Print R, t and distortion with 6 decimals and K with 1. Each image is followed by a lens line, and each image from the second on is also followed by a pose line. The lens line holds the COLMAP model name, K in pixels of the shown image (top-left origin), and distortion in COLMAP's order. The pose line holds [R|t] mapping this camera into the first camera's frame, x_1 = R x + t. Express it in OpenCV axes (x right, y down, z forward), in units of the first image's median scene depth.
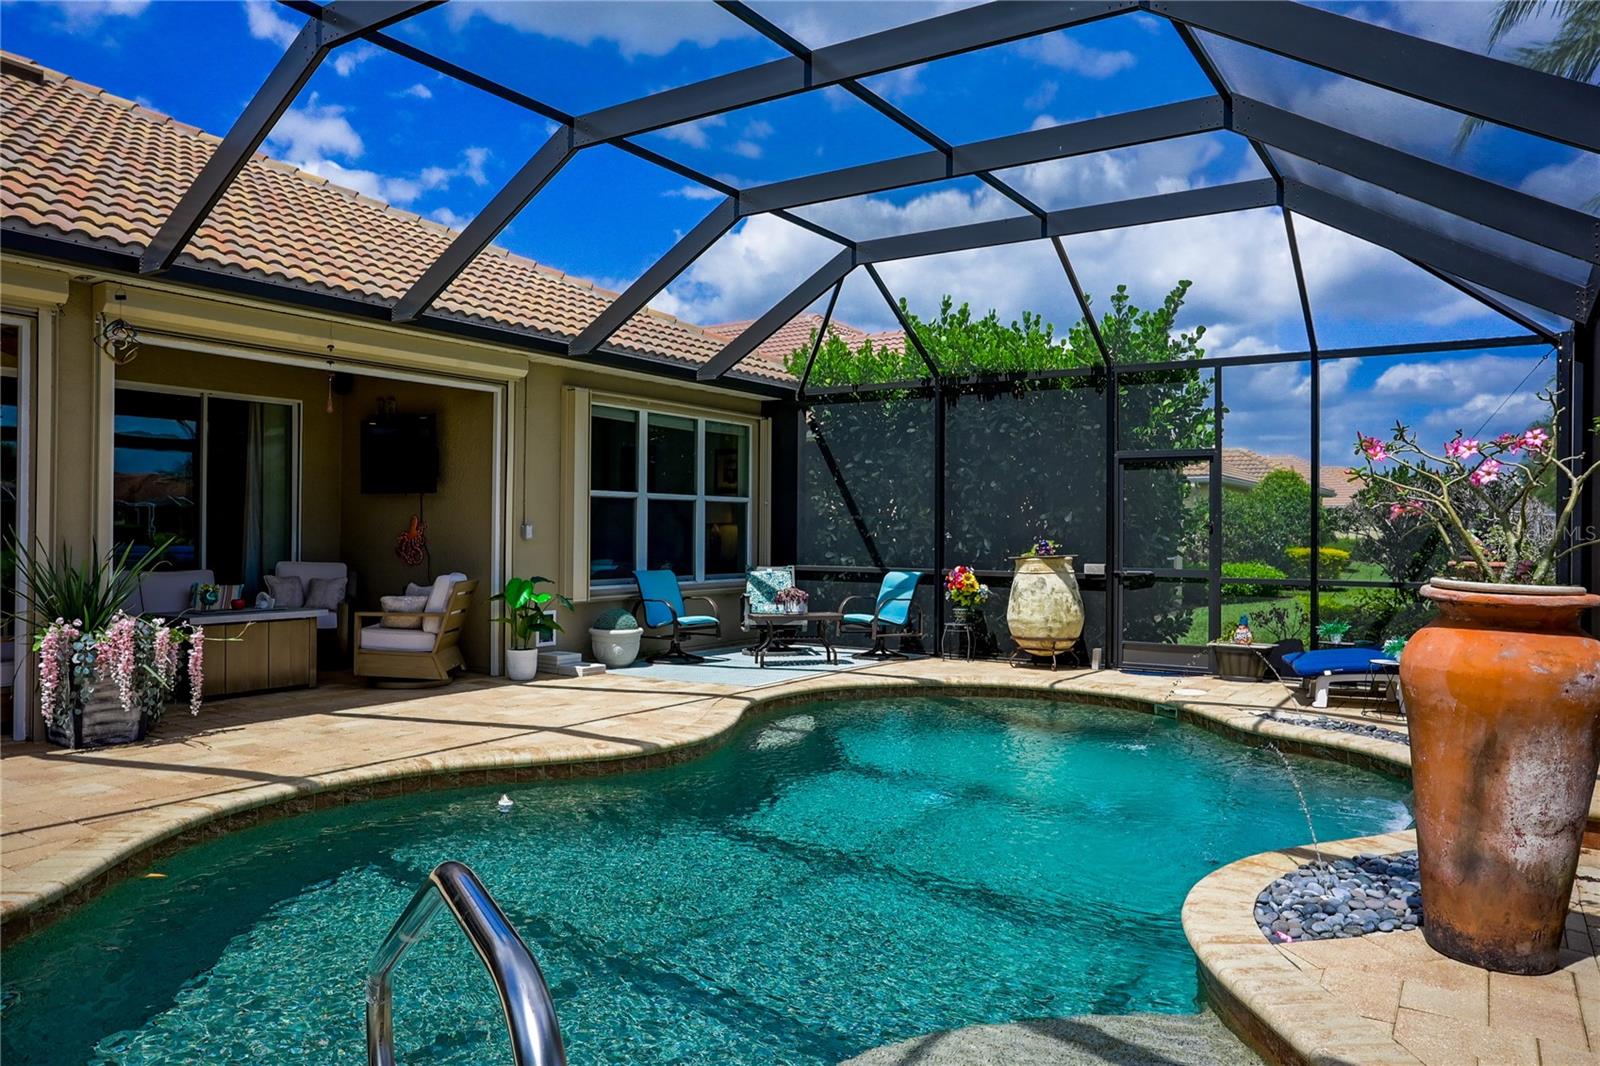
lens RADIAL K [[1093.8, 0, 800.0], [0, 1093.8, 533.0], [0, 0, 1]] dist [-0.091260, 0.097450]
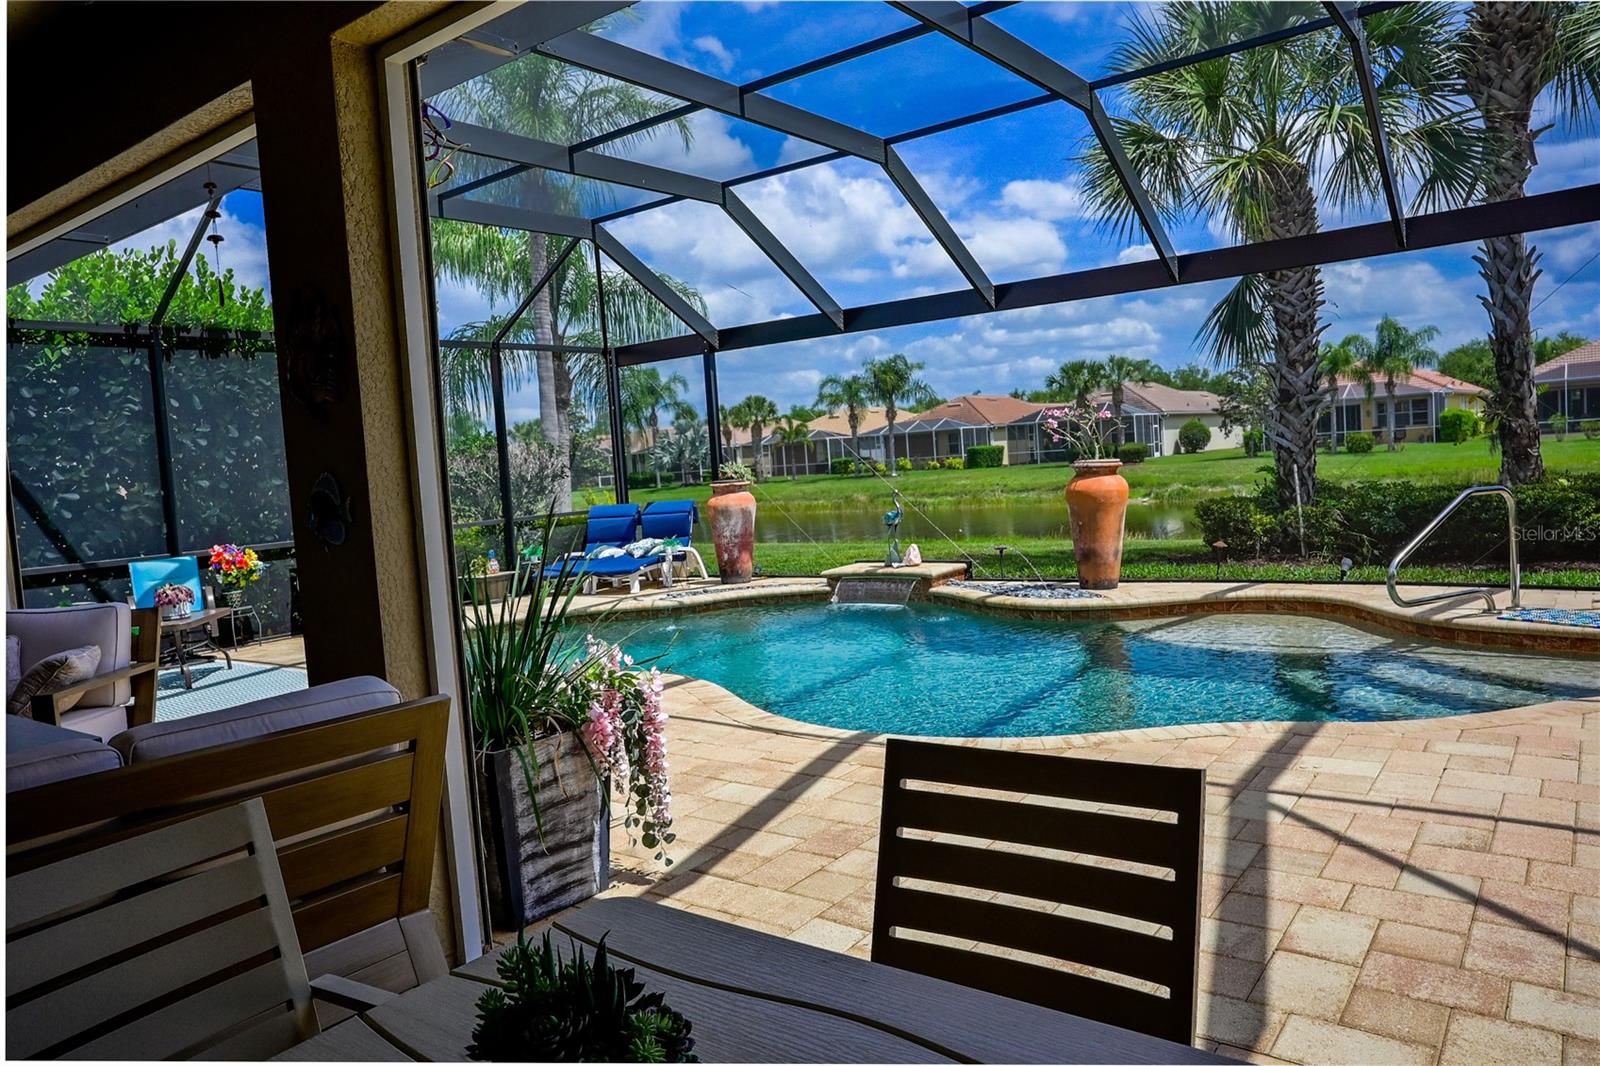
lens RADIAL K [[1093.8, 0, 800.0], [0, 1093.8, 533.0], [0, 0, 1]] dist [-0.091260, 0.097450]
pose [[0.070220, -0.080170, 0.994305, -0.729741], [0.070628, 0.994663, 0.075211, -0.011825], [-0.995028, 0.064944, 0.075507, 0.499653]]
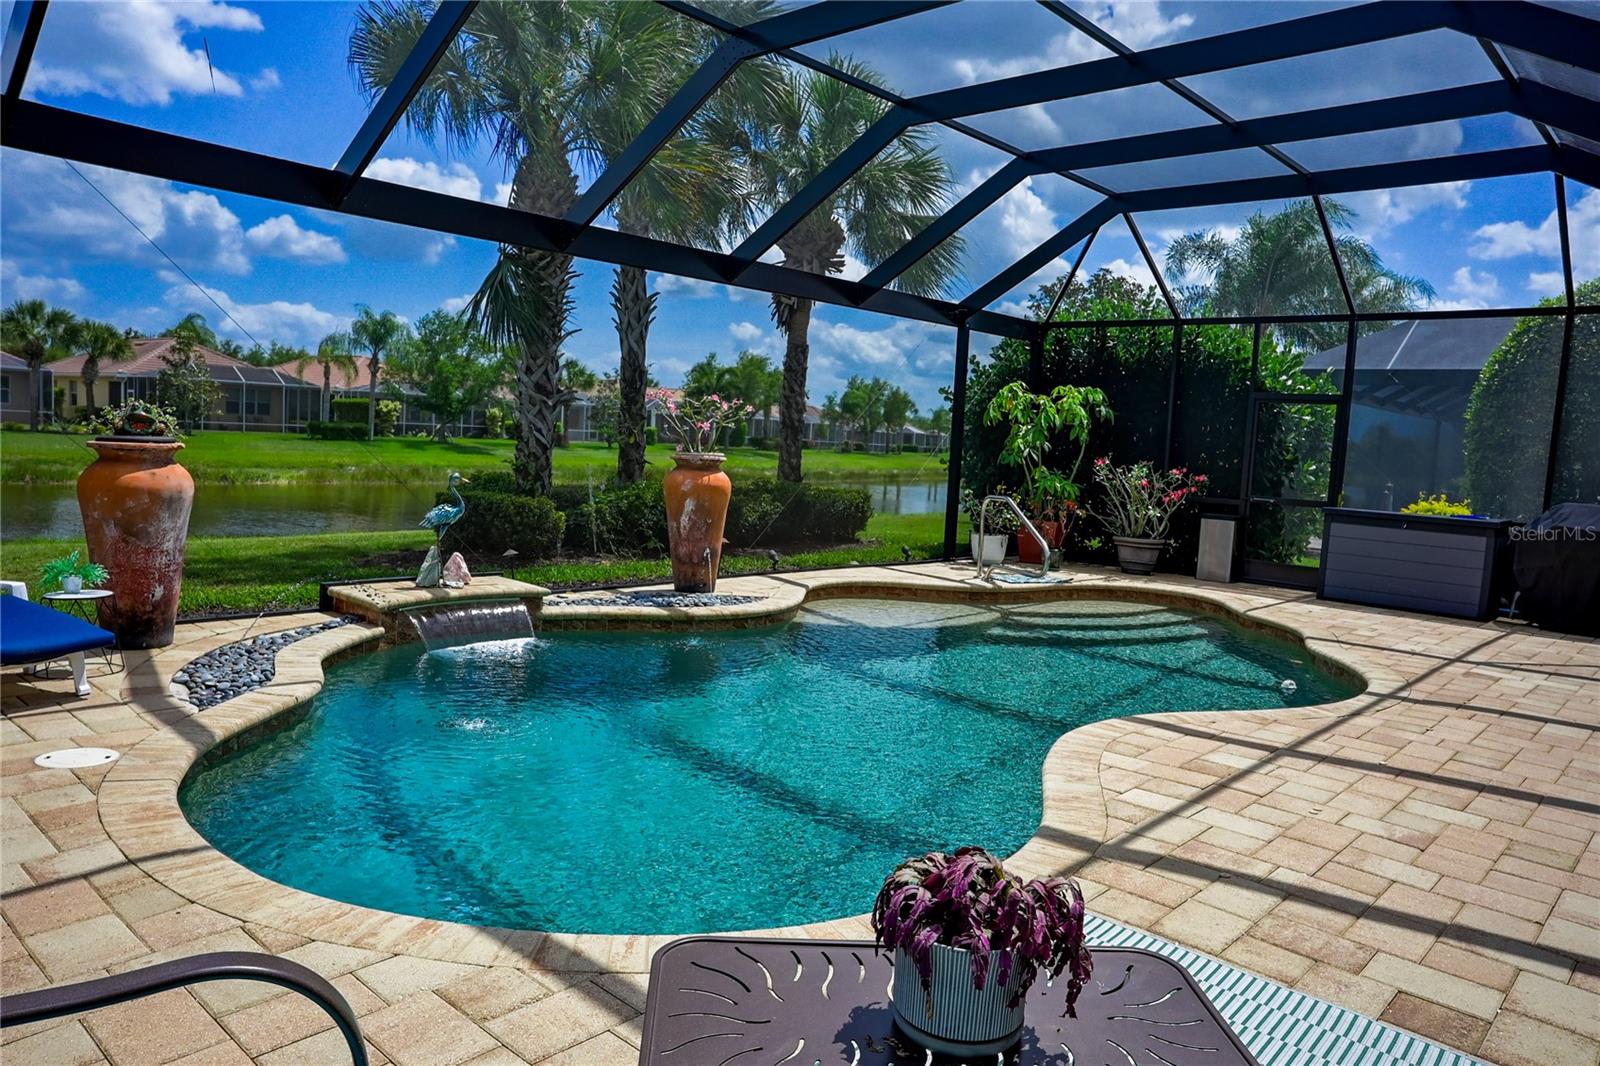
lens RADIAL K [[1093.8, 0, 800.0], [0, 1093.8, 533.0], [0, 0, 1]] dist [-0.091260, 0.097450]
pose [[-0.986399, -0.072707, 0.147411, 0.002760], [-0.059798, 0.994127, 0.090194, -0.005878], [-0.153103, 0.080152, -0.984954, 1.156967]]
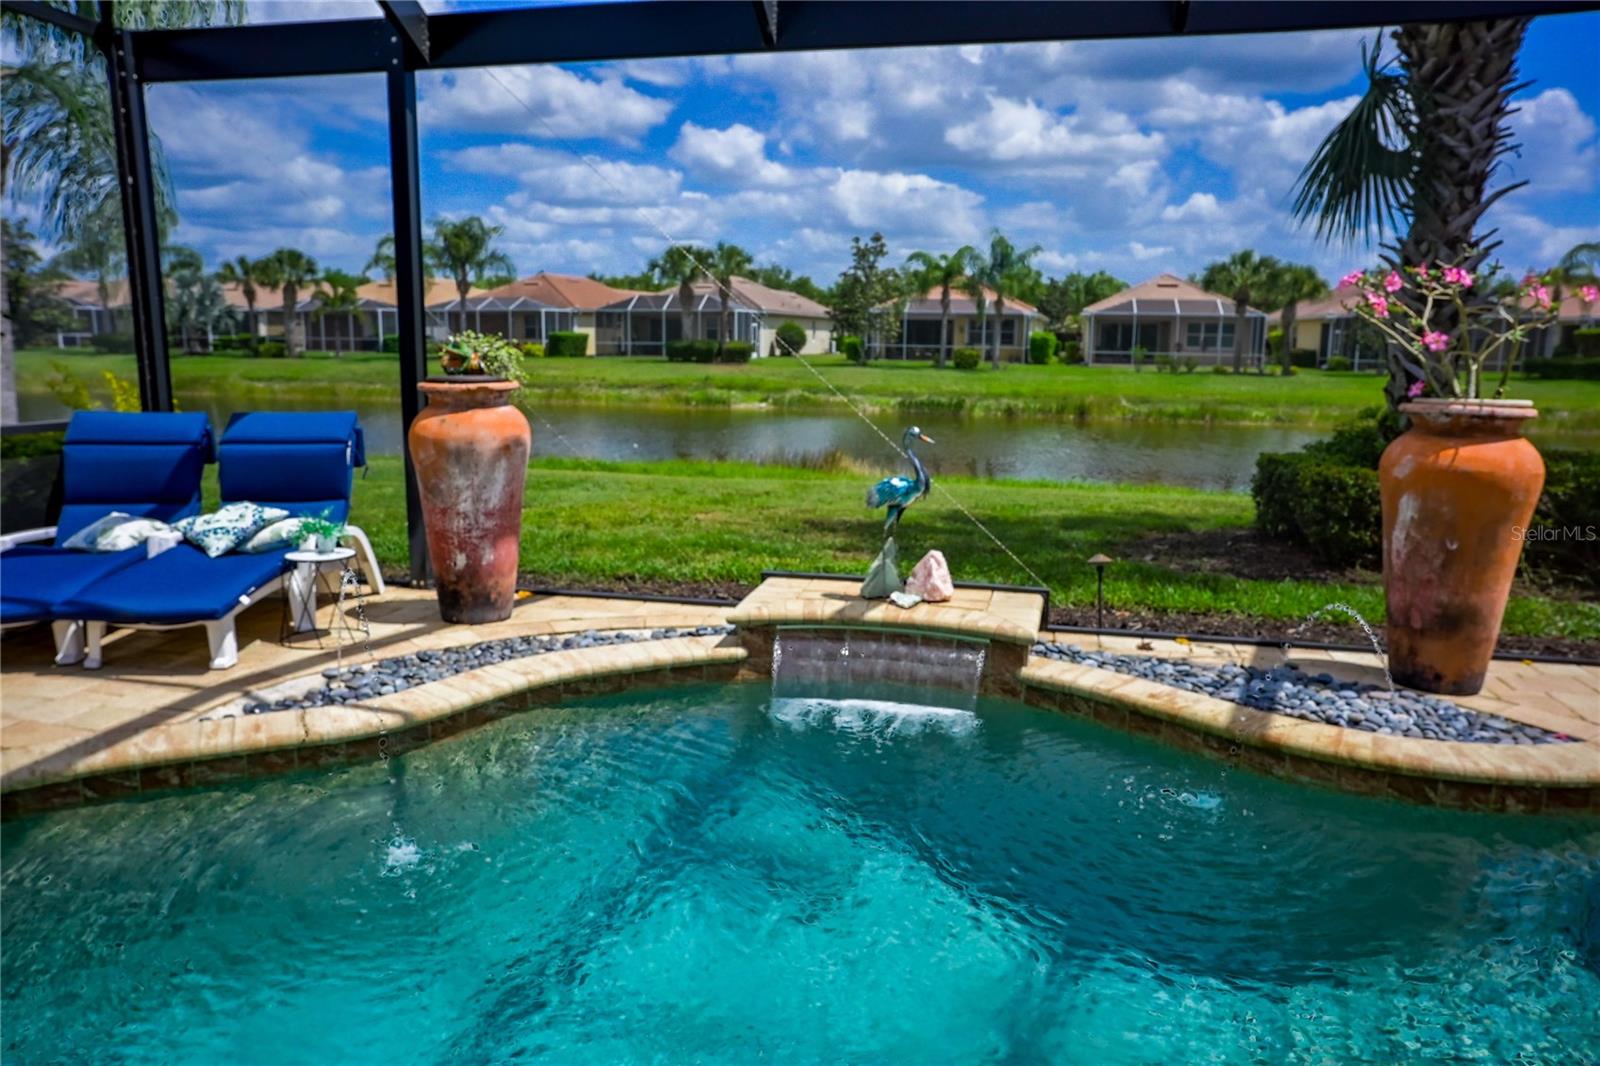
lens RADIAL K [[1093.8, 0, 800.0], [0, 1093.8, 533.0], [0, 0, 1]] dist [-0.091260, 0.097450]
pose [[-0.338087, -0.180157, 0.923710, -0.077929], [-0.013202, 0.982318, 0.186755, -0.008326], [-0.941022, 0.050944, -0.334487, 0.684329]]
